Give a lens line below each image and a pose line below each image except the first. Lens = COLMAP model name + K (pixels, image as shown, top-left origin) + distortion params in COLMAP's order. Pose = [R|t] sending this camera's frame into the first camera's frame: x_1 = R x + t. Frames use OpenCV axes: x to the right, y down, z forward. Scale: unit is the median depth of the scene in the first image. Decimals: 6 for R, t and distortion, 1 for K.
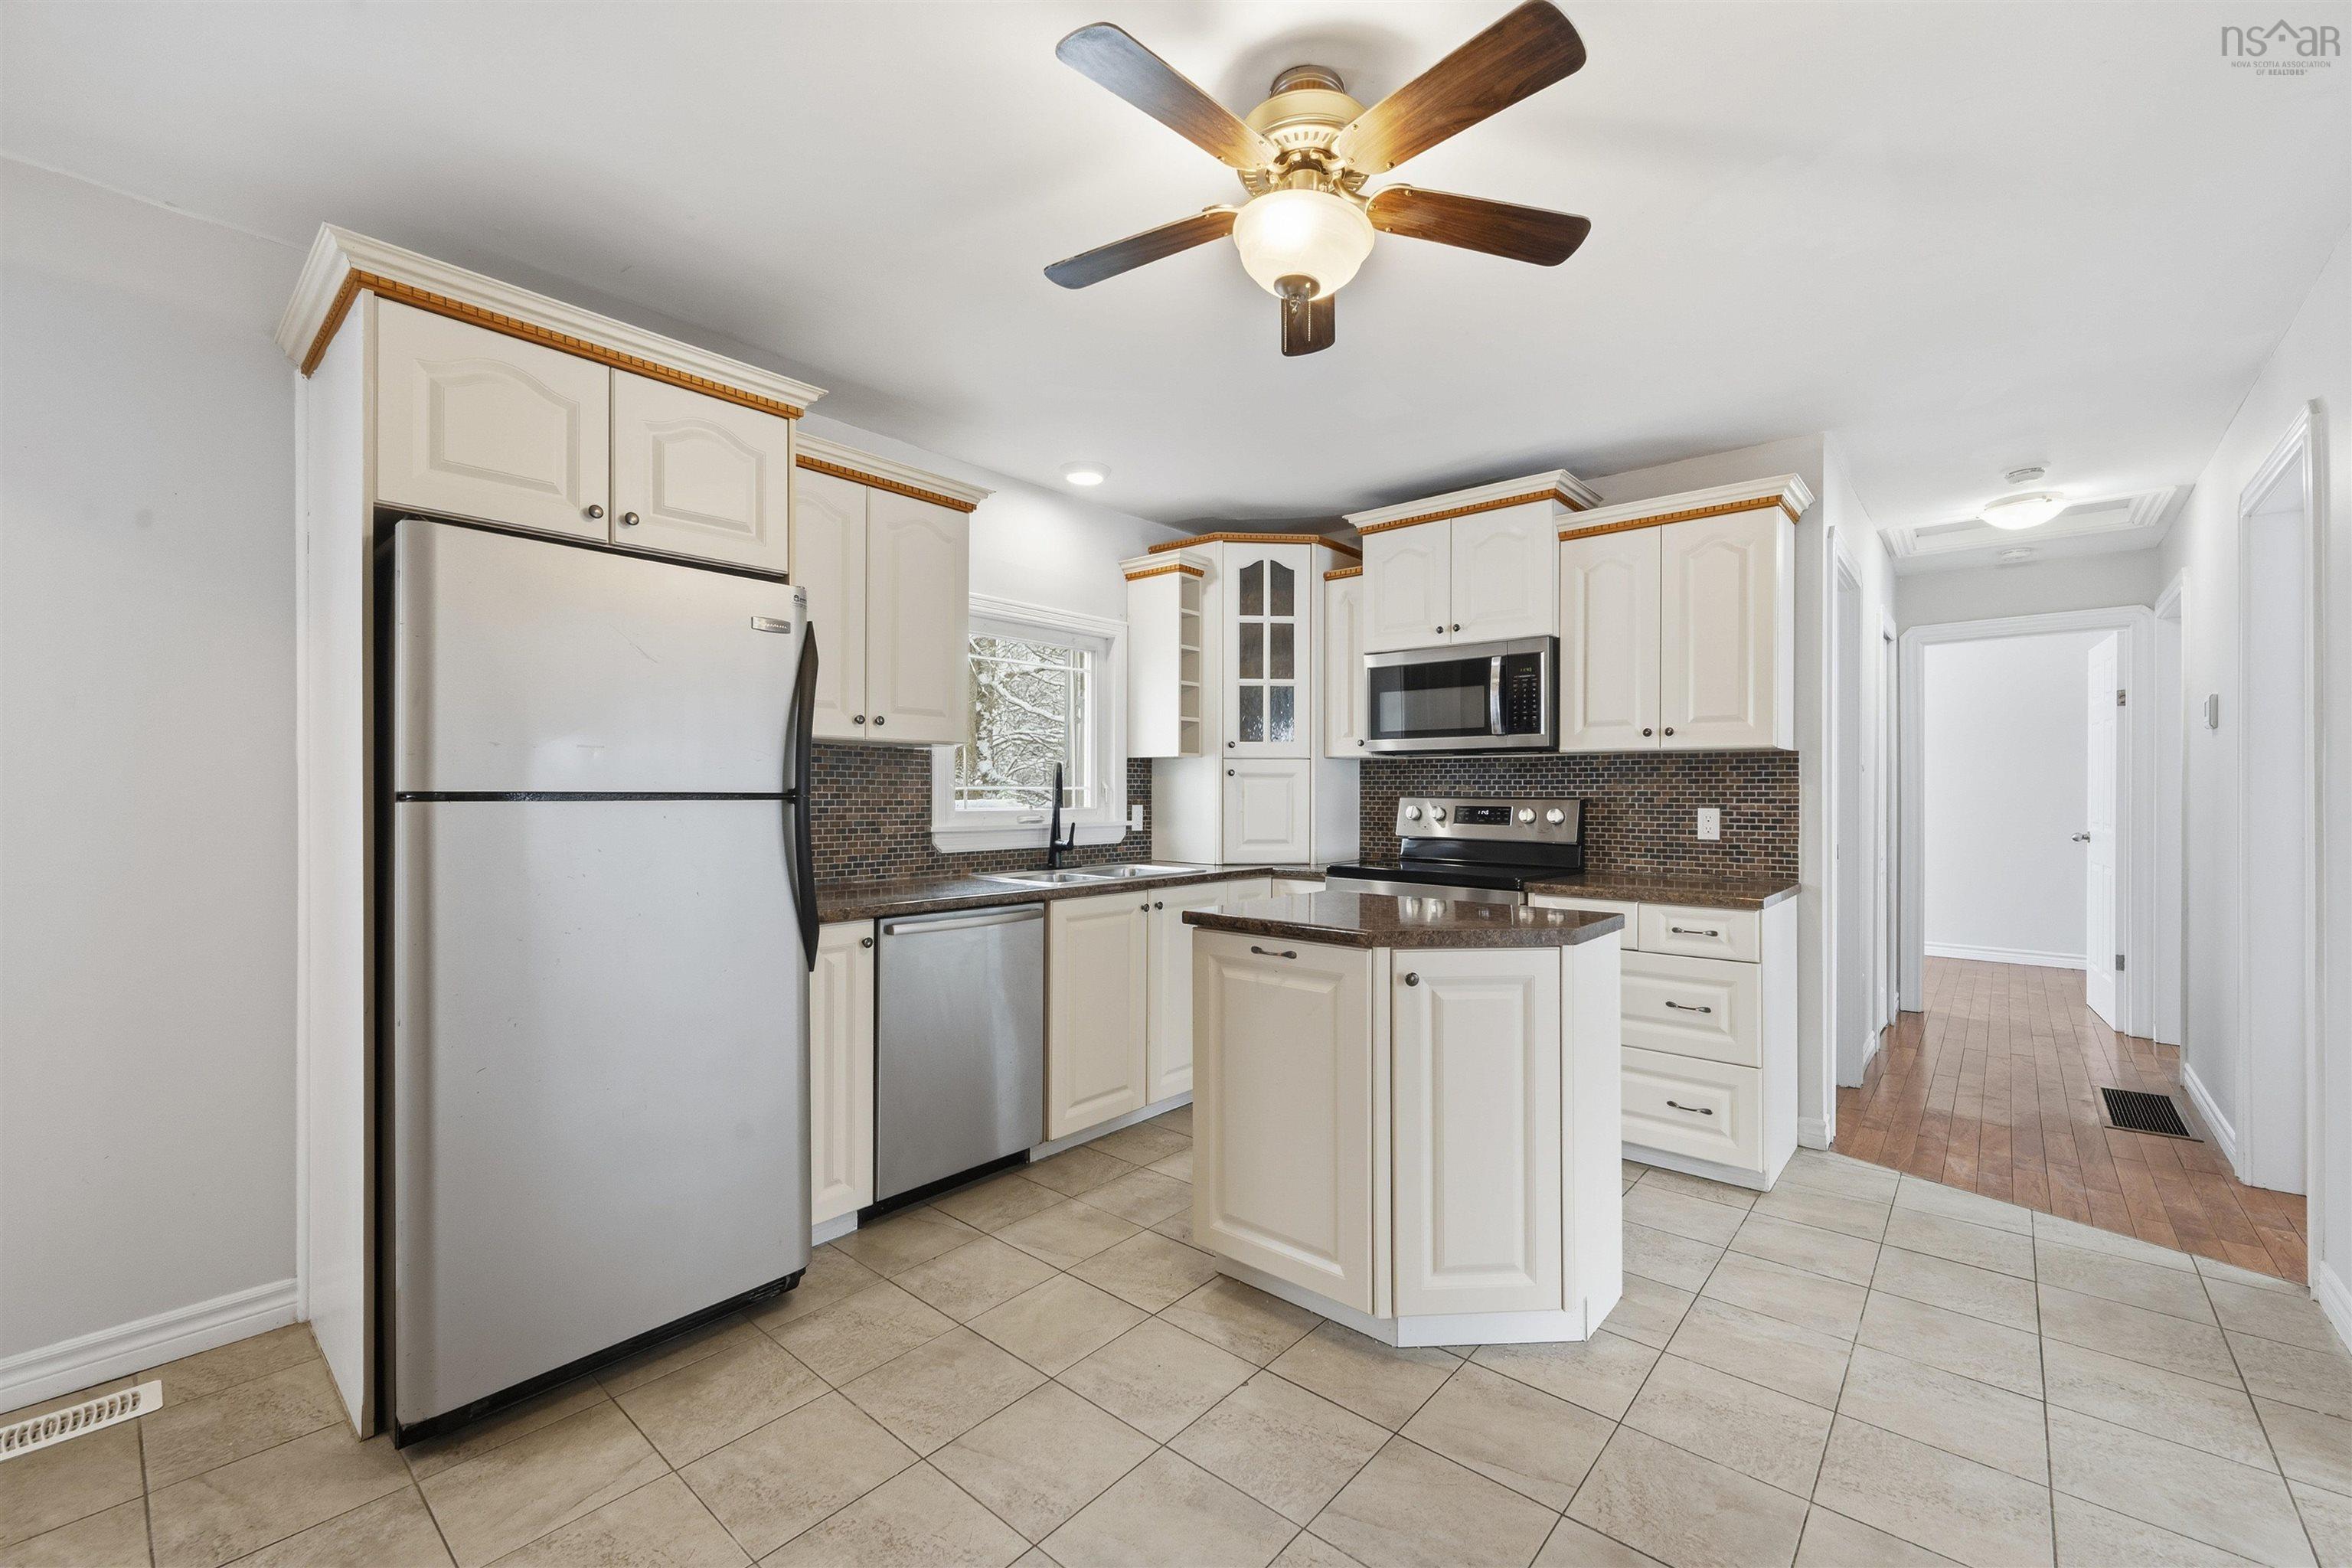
lens RADIAL K [[942.7, 0, 1192.2], [0, 942.7, 796.2], [0, 0, 1]] dist [0.001213, 0.000042]
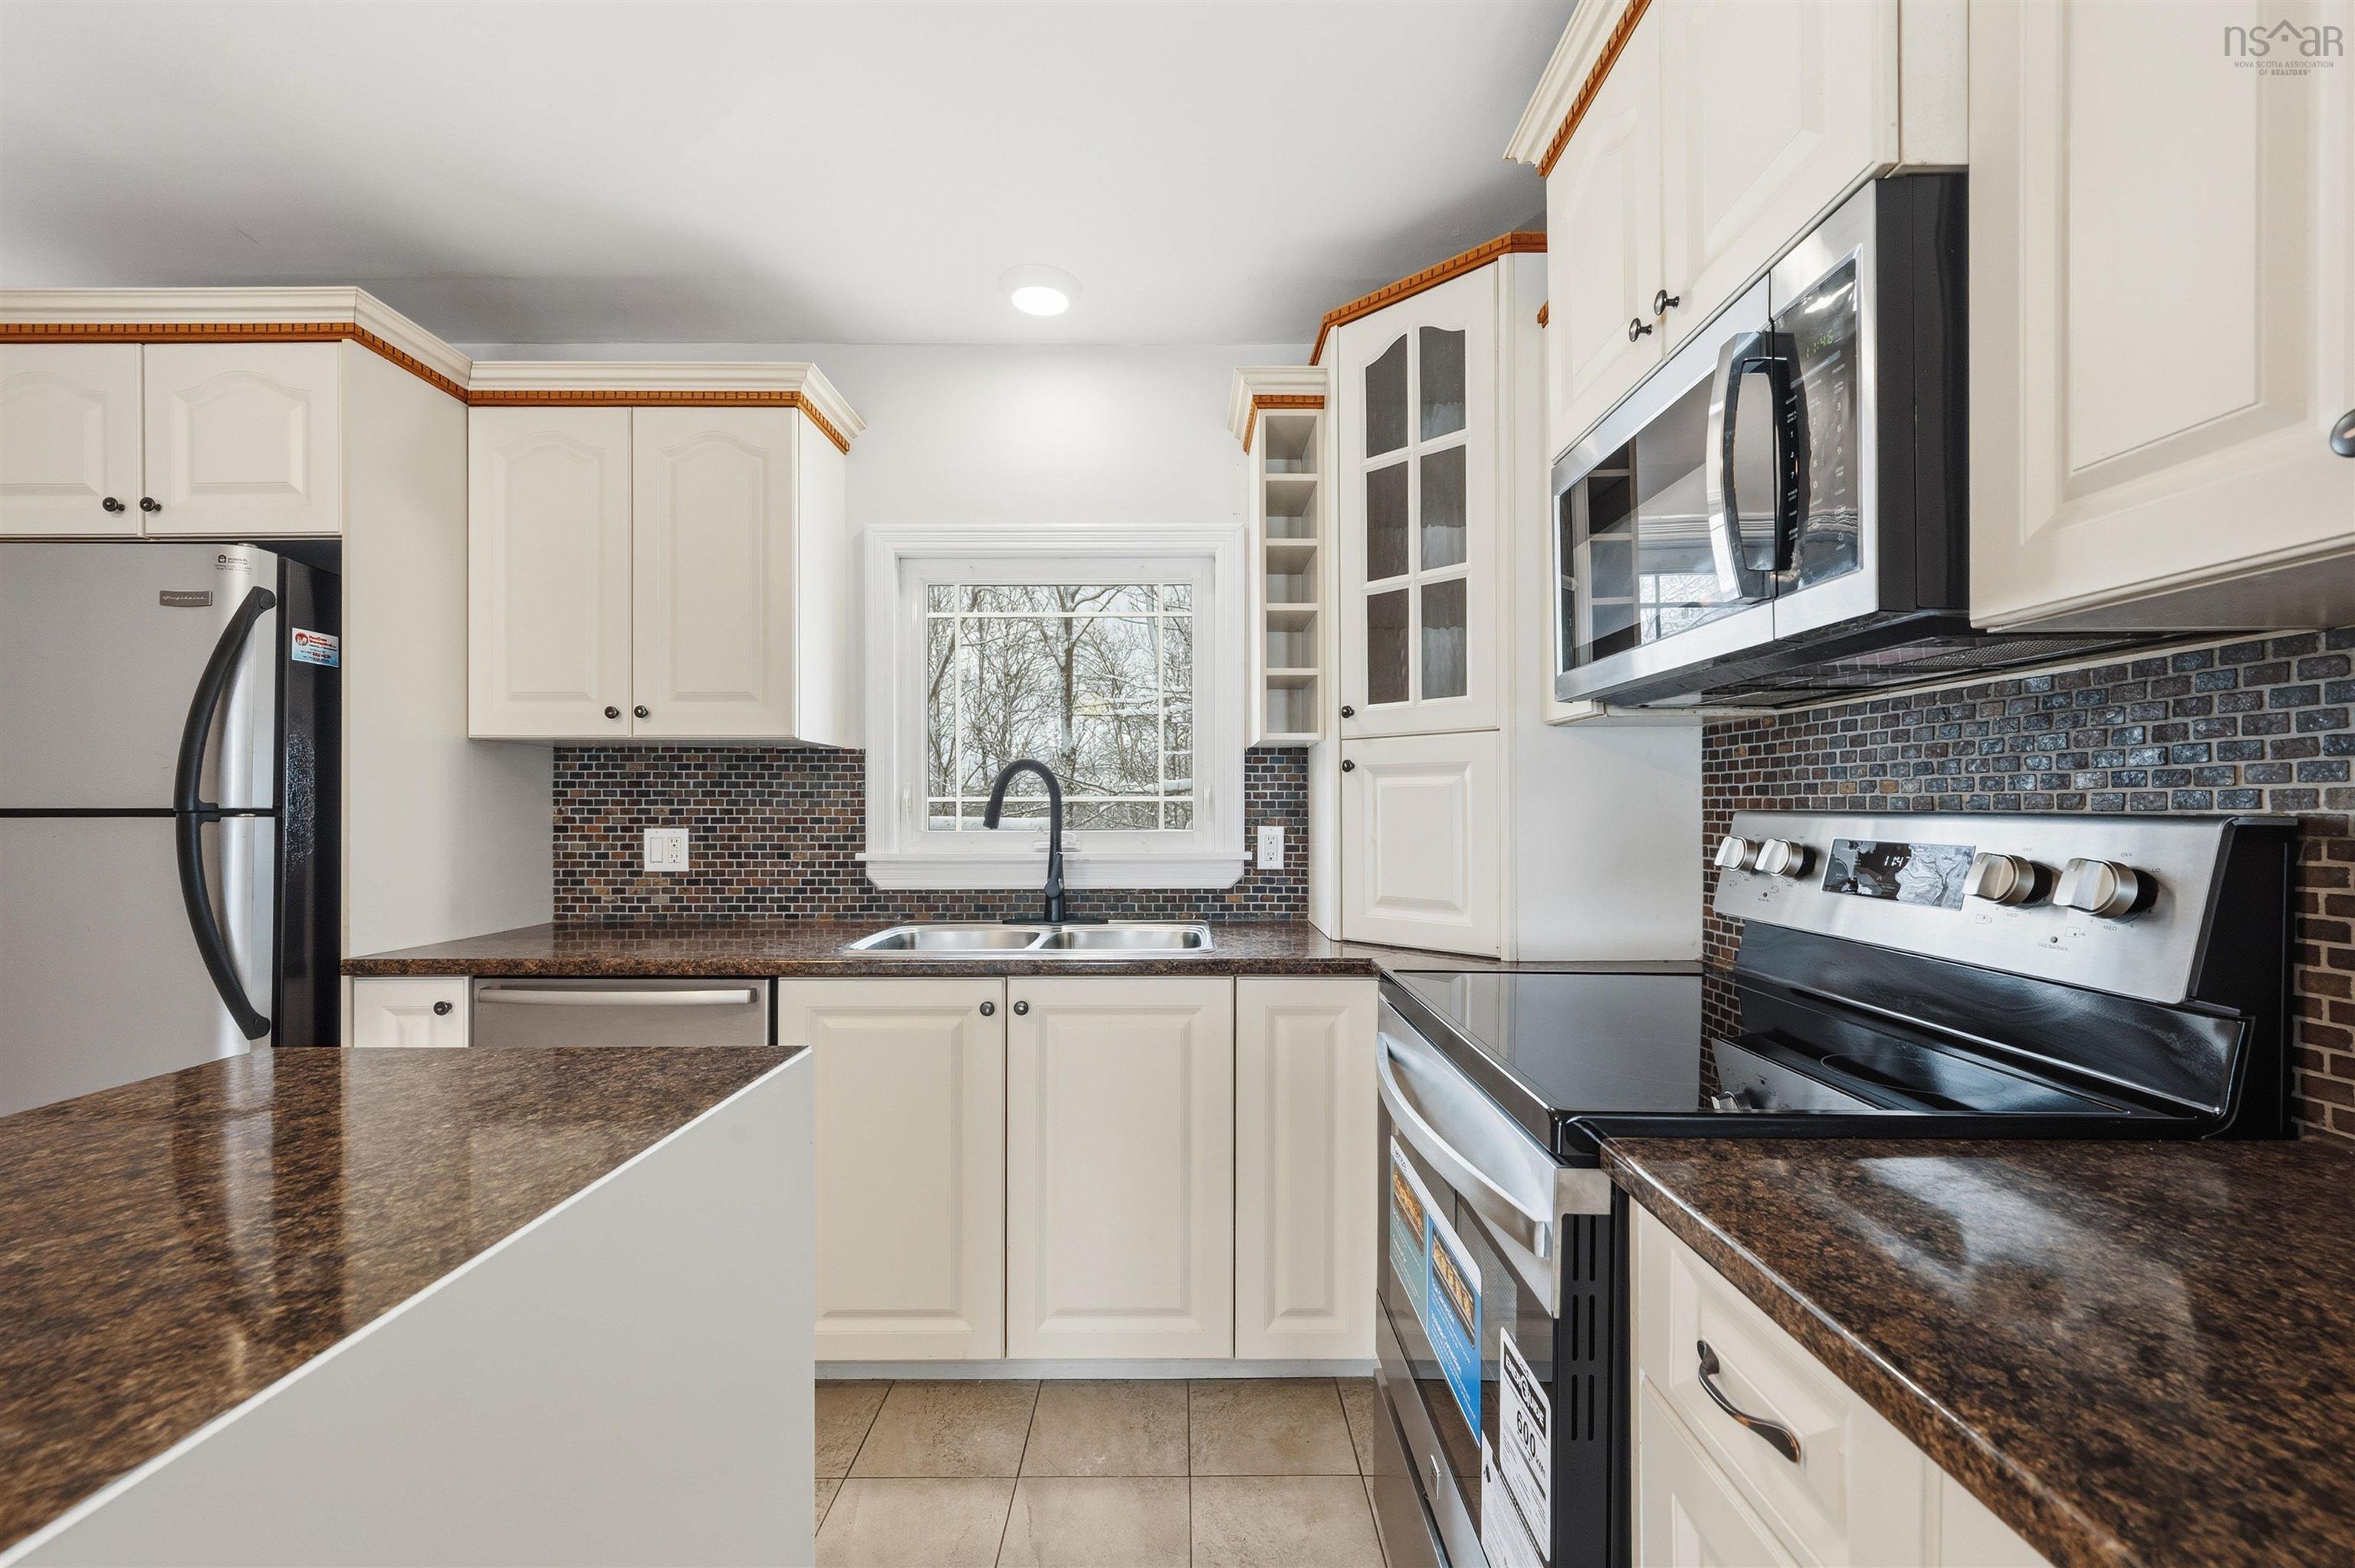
lens RADIAL K [[959.2, 0, 1189.3], [0, 959.2, 808.7], [0, 0, 1]] dist [0.000331, 0.000021]
pose [[0.655365, -0.003467, -0.755304, 0.439709], [0.001250, 0.999993, -0.003505, 0.000579], [0.755311, 0.001353, 0.655365, 0.676511]]
